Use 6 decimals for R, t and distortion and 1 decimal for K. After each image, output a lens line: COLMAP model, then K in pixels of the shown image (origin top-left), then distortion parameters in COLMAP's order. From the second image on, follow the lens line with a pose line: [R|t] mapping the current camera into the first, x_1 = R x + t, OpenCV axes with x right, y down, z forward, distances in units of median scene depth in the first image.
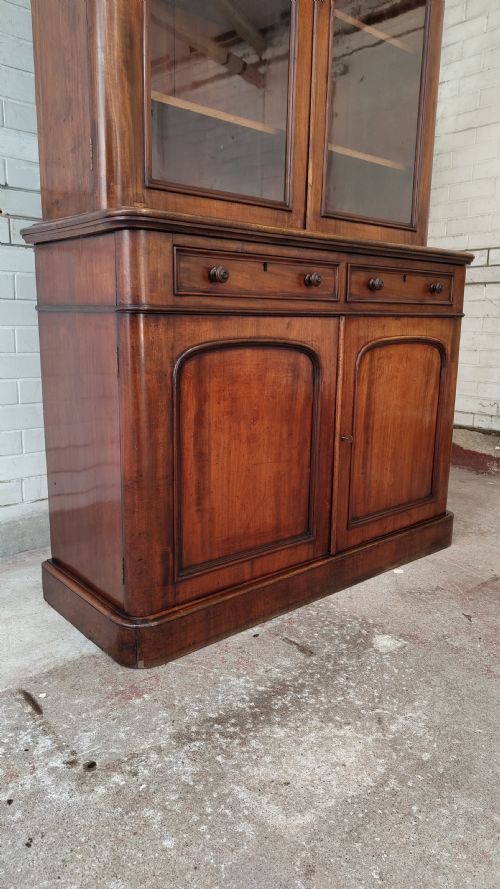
lens RADIAL K [[626.6, 0, 247.5], [0, 626.6, 455.7], [0, 0, 1]] dist [0.011419, -0.012017]
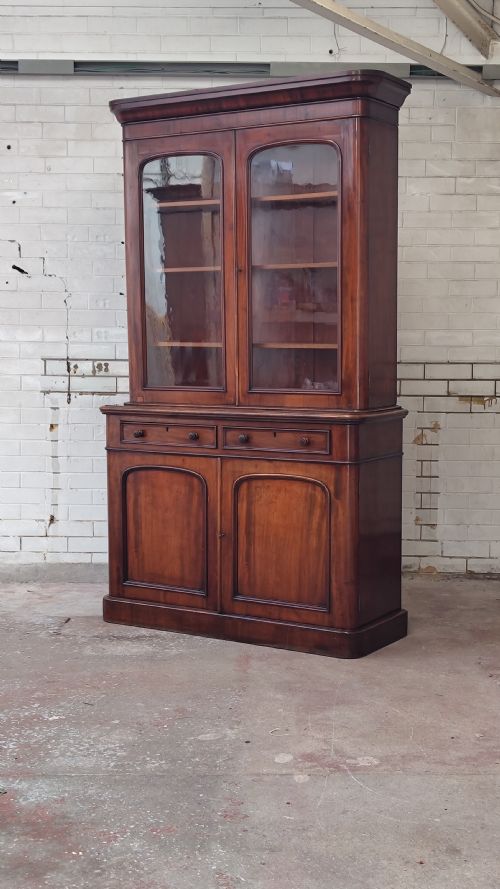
lens RADIAL K [[1226.4, 0, 248.9], [0, 1226.4, 445.2], [0, 0, 1]] dist [0.060570, 0.000000]
pose [[0.296202, 0.073527, -0.952291, 3.414321], [-0.202377, 0.979226, 0.012660, -0.332216], [0.933439, 0.188972, 0.304928, 0.112112]]
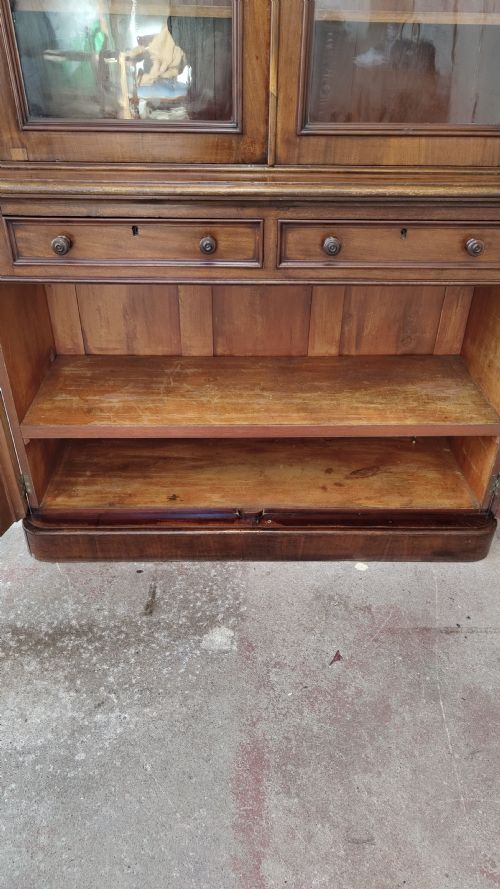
lens RADIAL K [[626.6, 0, 251.2], [0, 626.6, 456.6], [0, 0, 1]] dist [0.011419, -0.012017]
pose [[0.766277, 0.359843, -0.532289, 0.689221], [-0.144424, 0.903719, 0.403030, -0.372023], [0.626067, -0.231957, 0.744470, 0.362826]]
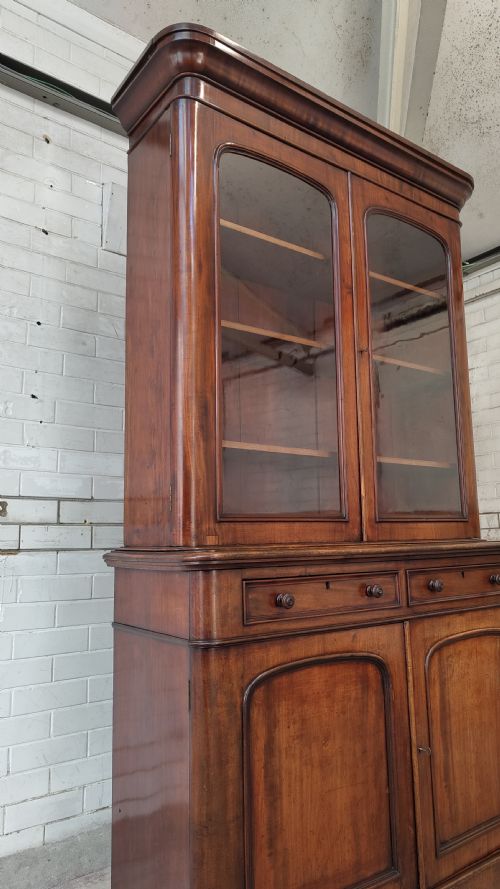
lens RADIAL K [[626.6, 0, 258.1], [0, 626.6, 447.1], [0, 0, 1]] dist [0.011419, -0.012017]
pose [[0.996305, -0.047999, -0.071218, -0.002261], [0.019271, 0.933040, -0.359256, -0.133650], [0.083693, 0.356556, 0.930518, -0.074987]]
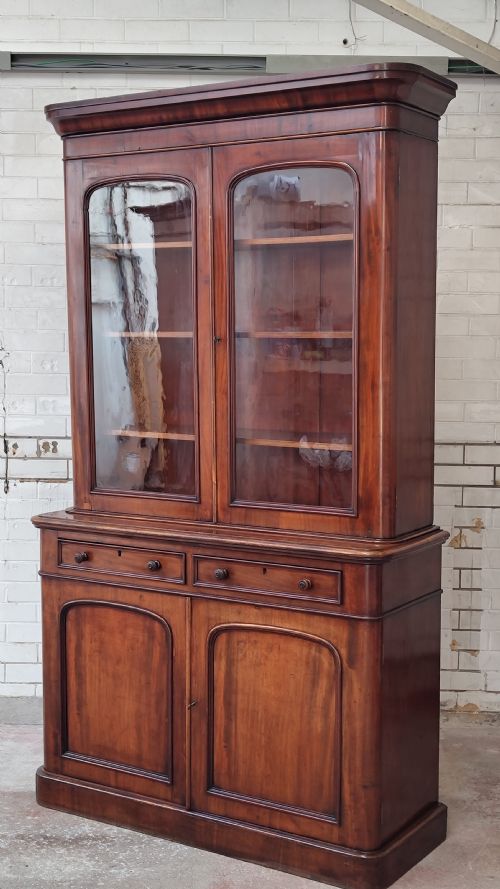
lens RADIAL K [[1226.4, 0, 250.5], [0, 1226.4, 449.6], [0, 0, 1]] dist [0.060570, 0.000000]
pose [[0.287755, 0.077163, -0.954590, 2.527633], [-0.206548, 0.978292, 0.016816, -0.596202], [0.935166, 0.192330, 0.297447, 0.402411]]
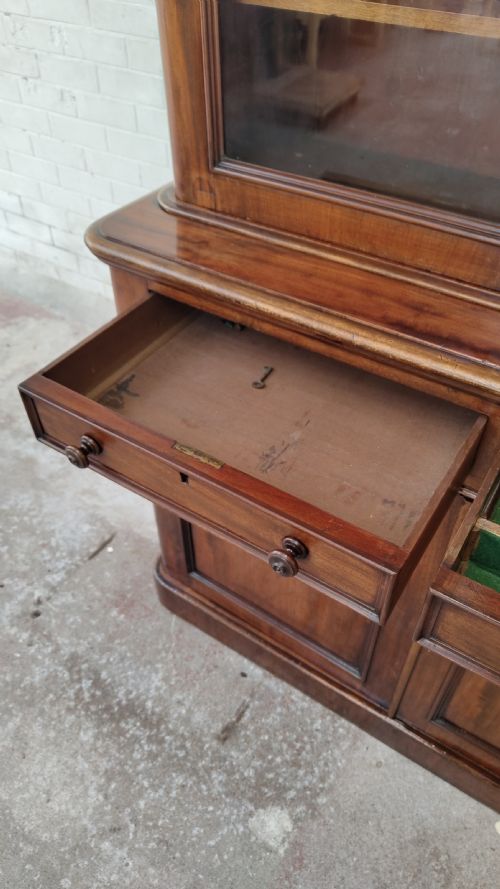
lens RADIAL K [[626.6, 0, 250.4], [0, 626.6, 457.0], [0, 0, 1]] dist [0.011419, -0.012017]
pose [[0.271412, 0.669435, -0.691515, 0.458796], [-0.204643, 0.742195, 0.638176, -0.570273], [0.940456, -0.031695, 0.338436, 0.719022]]
